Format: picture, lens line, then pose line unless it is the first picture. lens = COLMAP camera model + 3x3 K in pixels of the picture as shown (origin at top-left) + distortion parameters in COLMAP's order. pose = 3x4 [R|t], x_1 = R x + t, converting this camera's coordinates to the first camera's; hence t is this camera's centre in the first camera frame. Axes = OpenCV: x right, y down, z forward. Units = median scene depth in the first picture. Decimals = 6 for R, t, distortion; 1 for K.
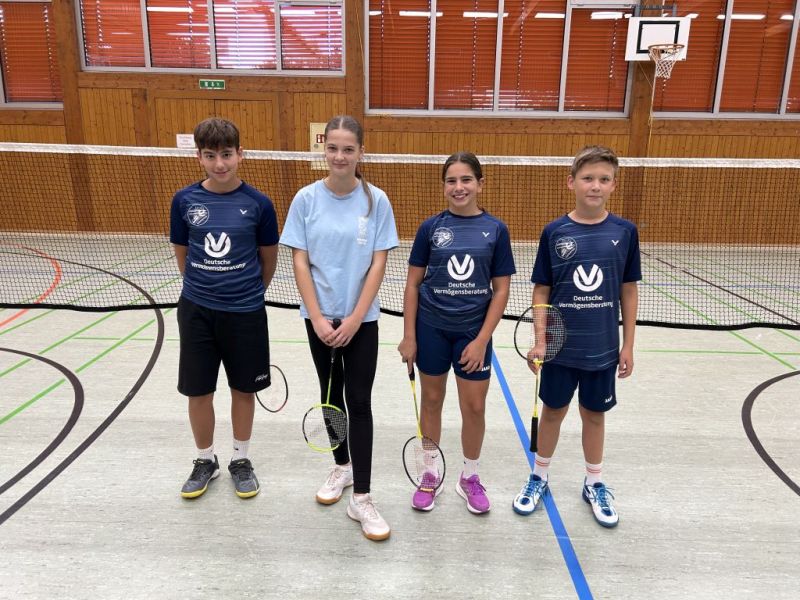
lens RADIAL K [[600.3, 0, 396.3], [0, 600.3, 297.6], [0, 0, 1]] dist [0.046623, -0.053517]
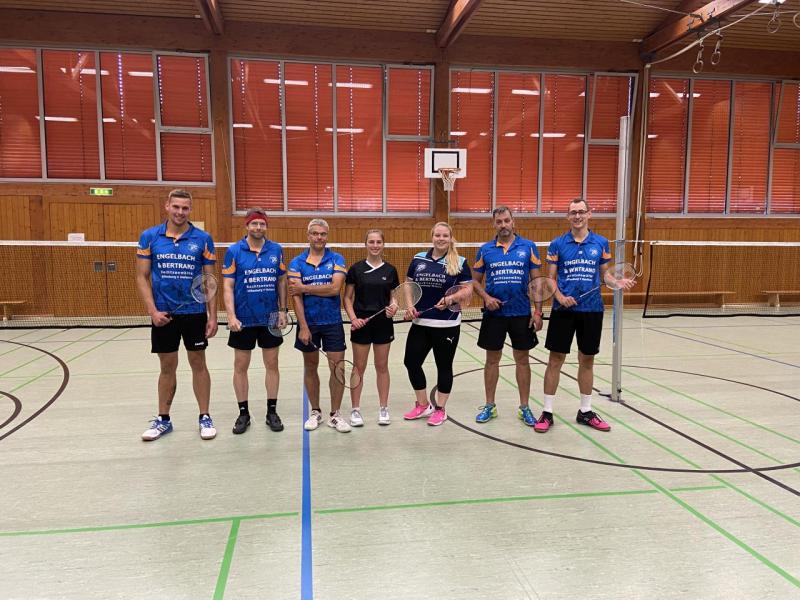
lens RADIAL K [[585.3, 0, 407.2], [0, 585.3, 307.3], [0, 0, 1]] dist [0.008224, -0.016785]
pose [[0.976678, -0.037114, 0.211477, 0.052981], [0.063465, 0.990838, -0.119215, 0.079389], [-0.205115, 0.129856, 0.970085, -0.329990]]
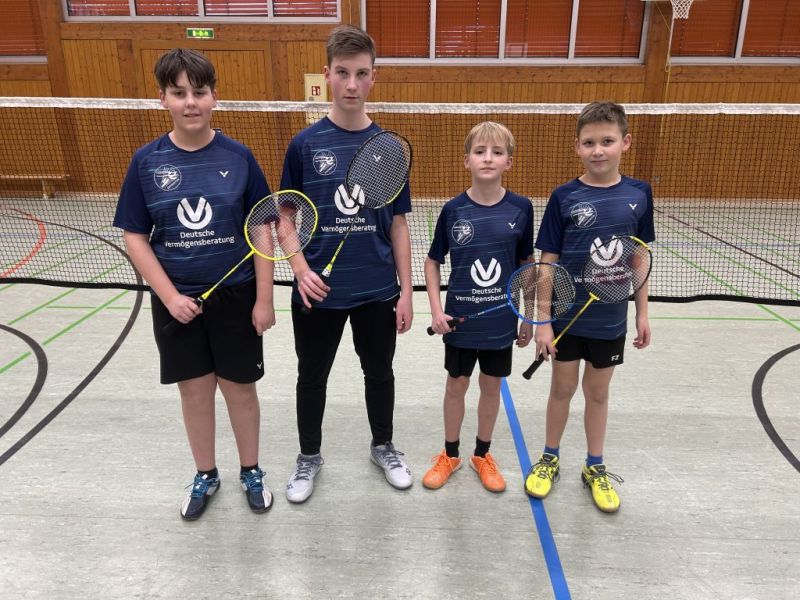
lens RADIAL K [[600.3, 0, 396.3], [0, 600.3, 300.9], [0, 0, 1]] dist [0.046623, -0.053517]
pose [[0.999783, -0.005053, -0.020231, 0.024908], [0.006576, 0.997090, 0.075953, -0.007879], [0.019788, -0.076069, 0.996906, 0.041264]]
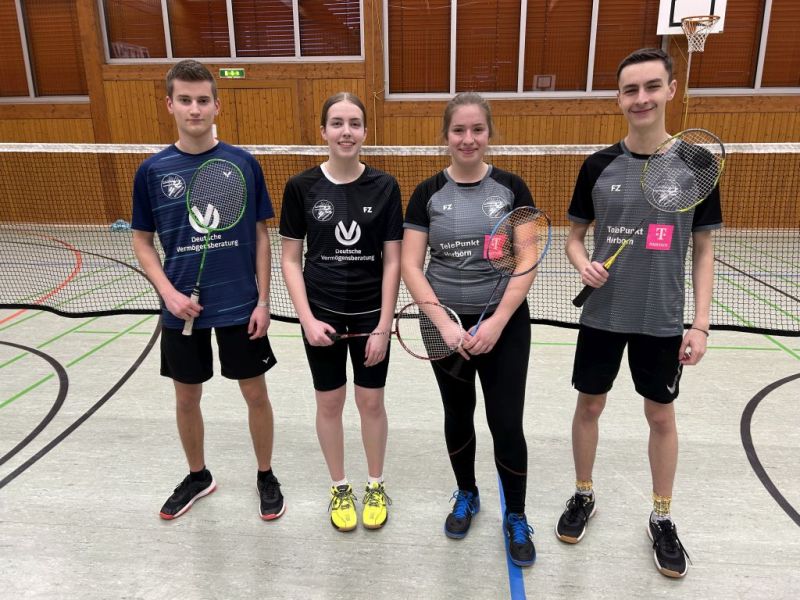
lens RADIAL K [[600.3, 0, 400.3], [0, 600.3, 301.5], [0, 0, 1]] dist [0.046623, -0.053517]
pose [[0.997378, -0.001852, -0.072342, 0.058695], [0.004123, 0.999503, 0.031251, -0.009000], [0.072248, -0.031467, 0.996890, 0.020140]]
